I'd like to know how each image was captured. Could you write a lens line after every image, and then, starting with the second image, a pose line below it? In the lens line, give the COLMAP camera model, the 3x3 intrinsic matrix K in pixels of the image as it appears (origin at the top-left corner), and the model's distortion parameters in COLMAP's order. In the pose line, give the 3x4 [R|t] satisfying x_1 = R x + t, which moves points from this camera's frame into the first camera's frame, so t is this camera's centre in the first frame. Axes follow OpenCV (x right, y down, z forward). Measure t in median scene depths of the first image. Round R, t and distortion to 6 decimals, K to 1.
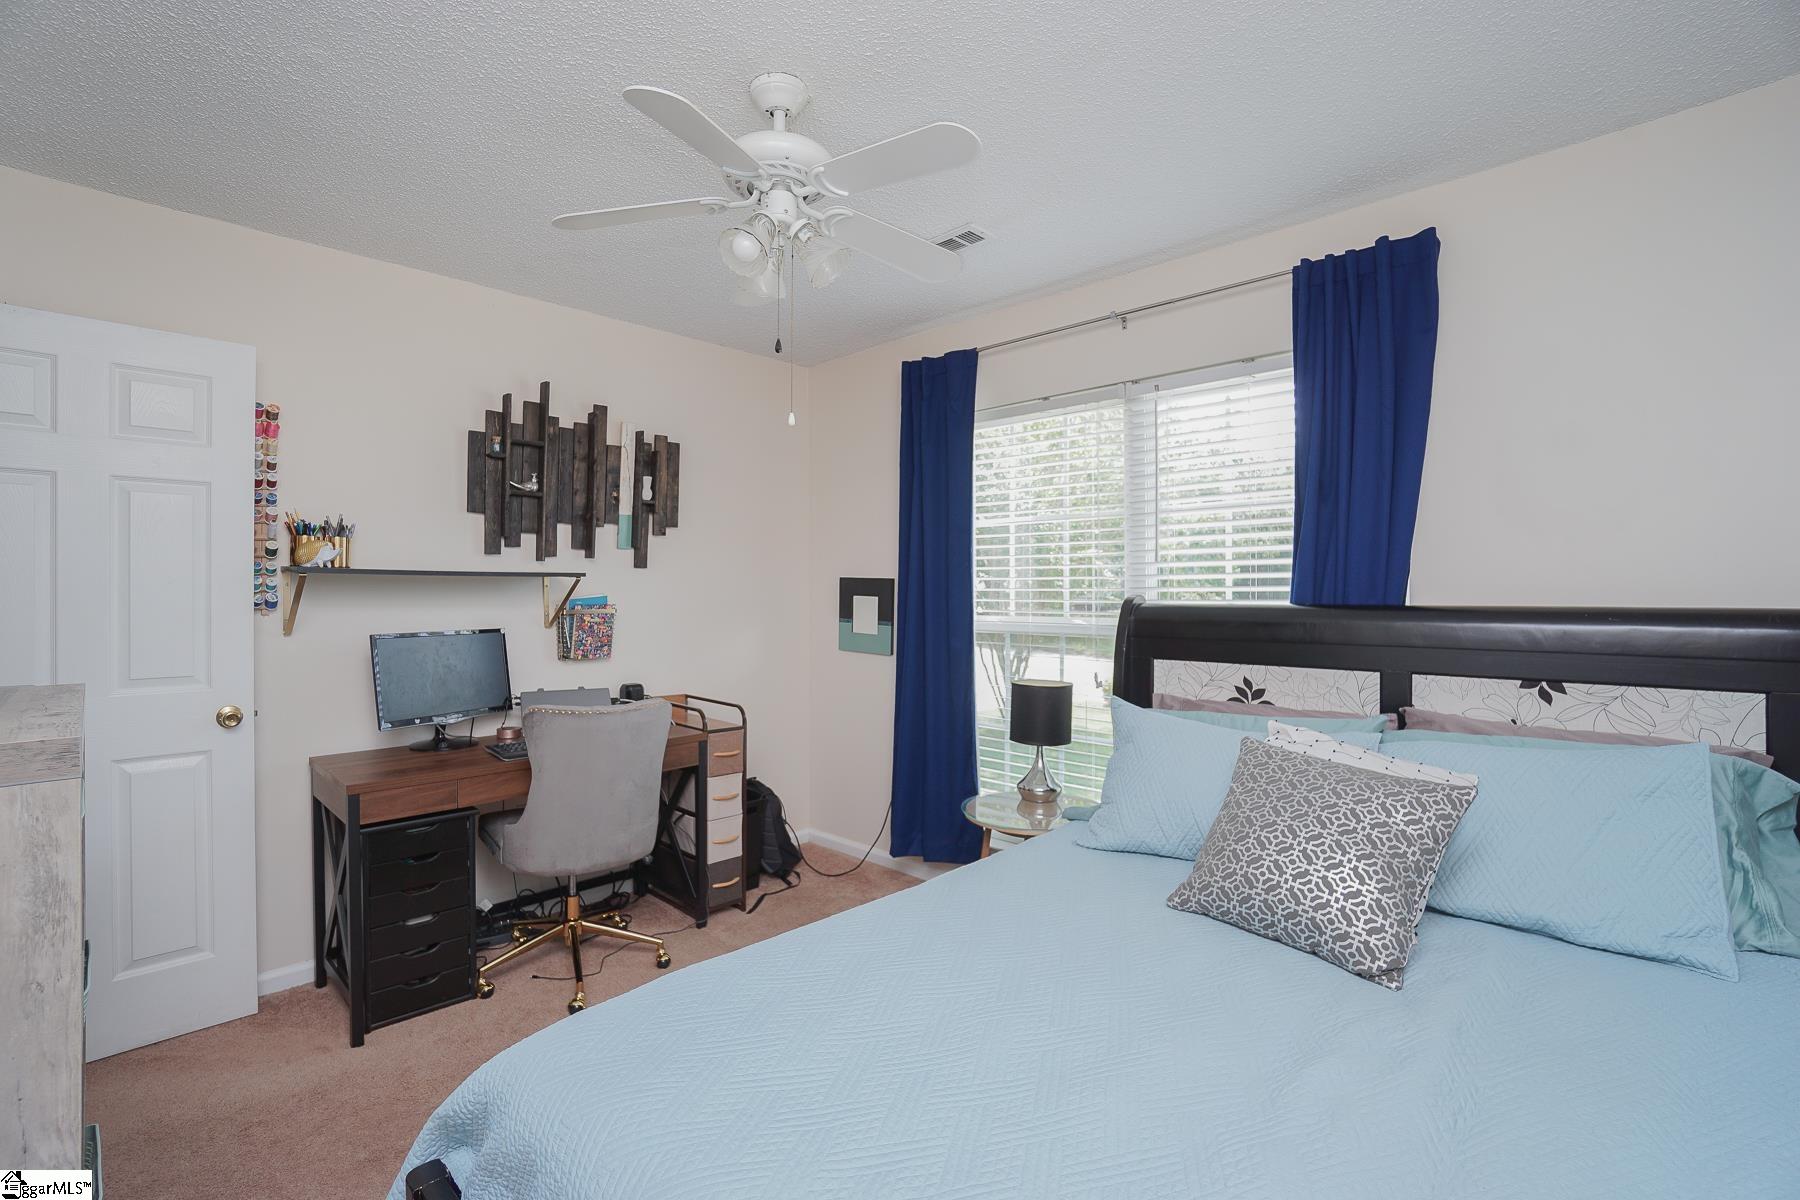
lens RADIAL K [[844.7, 0, 900.0], [0, 844.7, 600.0], [0, 0, 1]] dist [-0.000784, -0.000043]
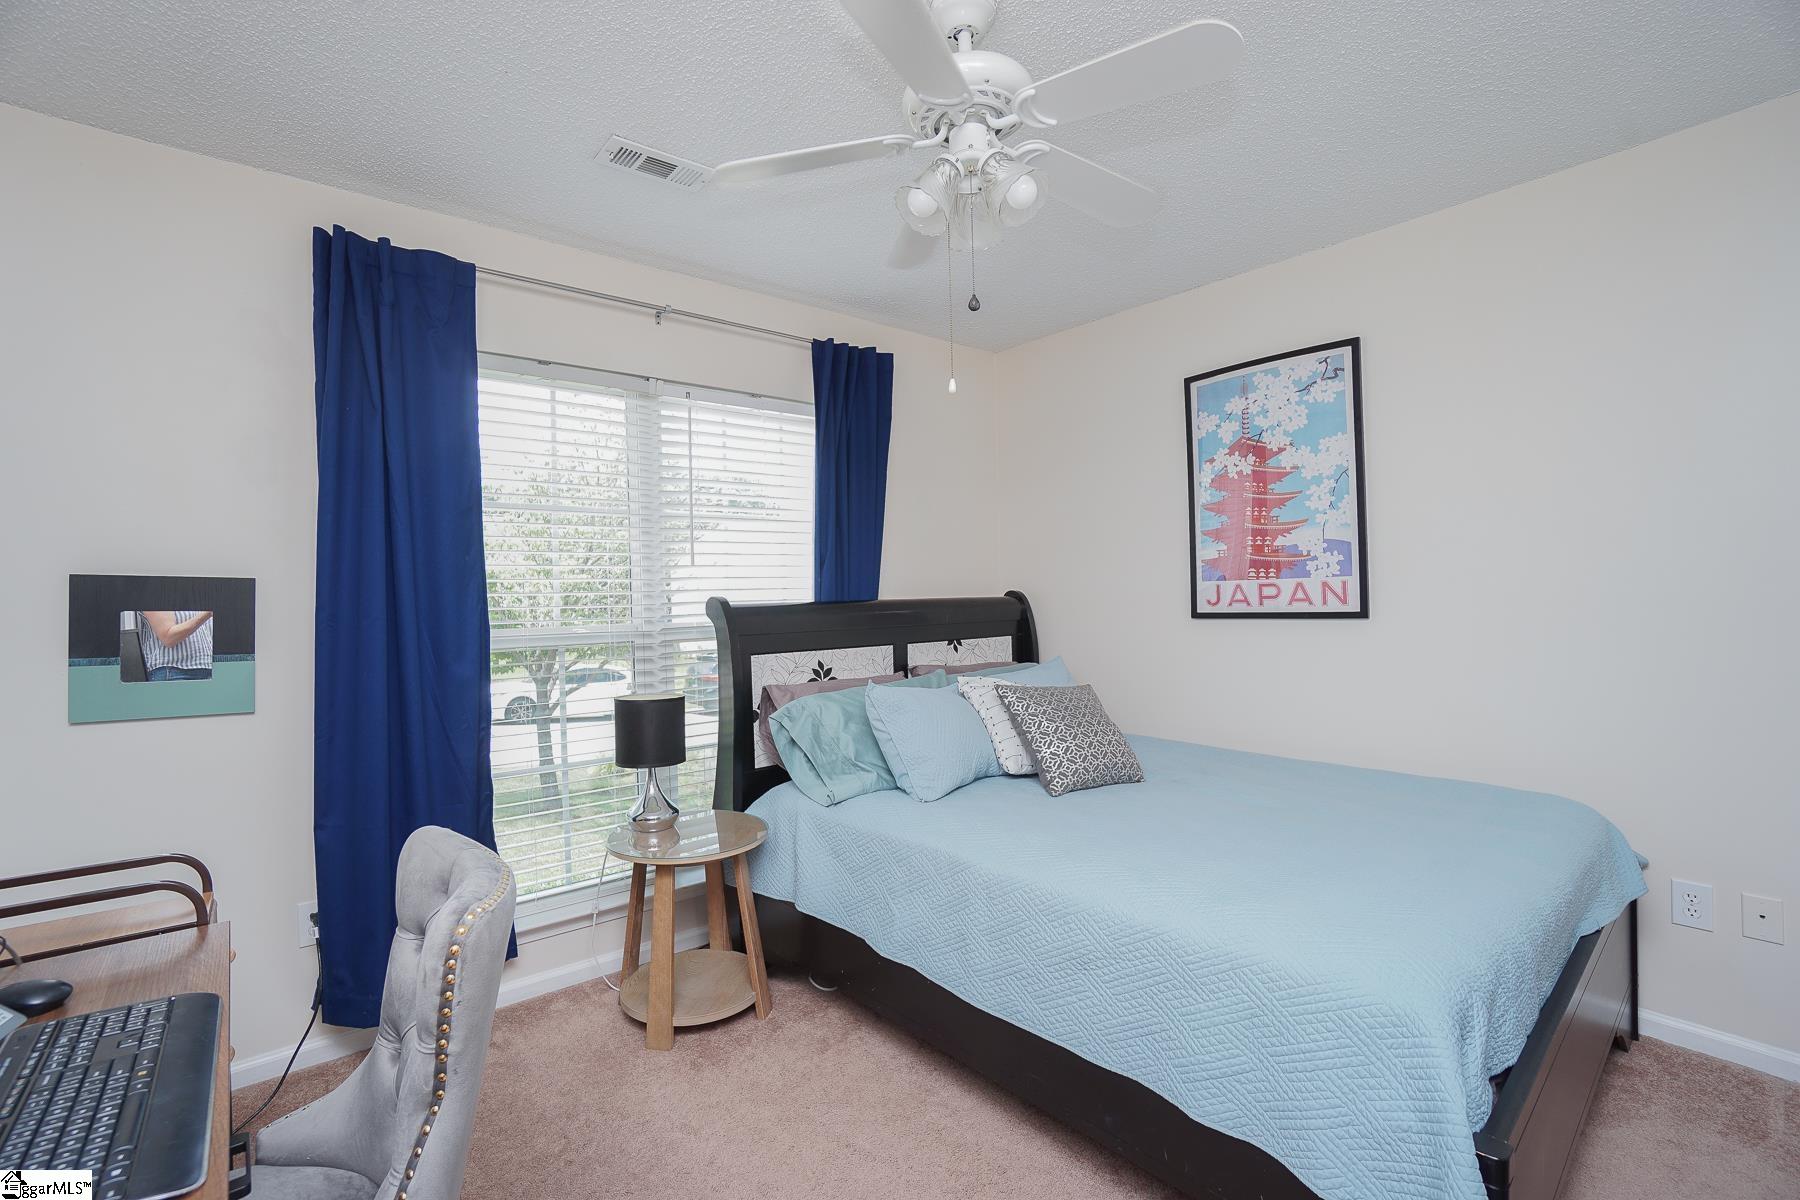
lens RADIAL K [[799.6, 0, 934.0], [0, 799.6, 612.3], [0, 0, 1]] dist [0.000614, 0.000008]
pose [[0.105328, -0.020940, 0.994217, -0.727489], [0.035594, 0.999217, 0.017275, 0.006638], [-0.993800, 0.033569, 0.105991, 0.701034]]
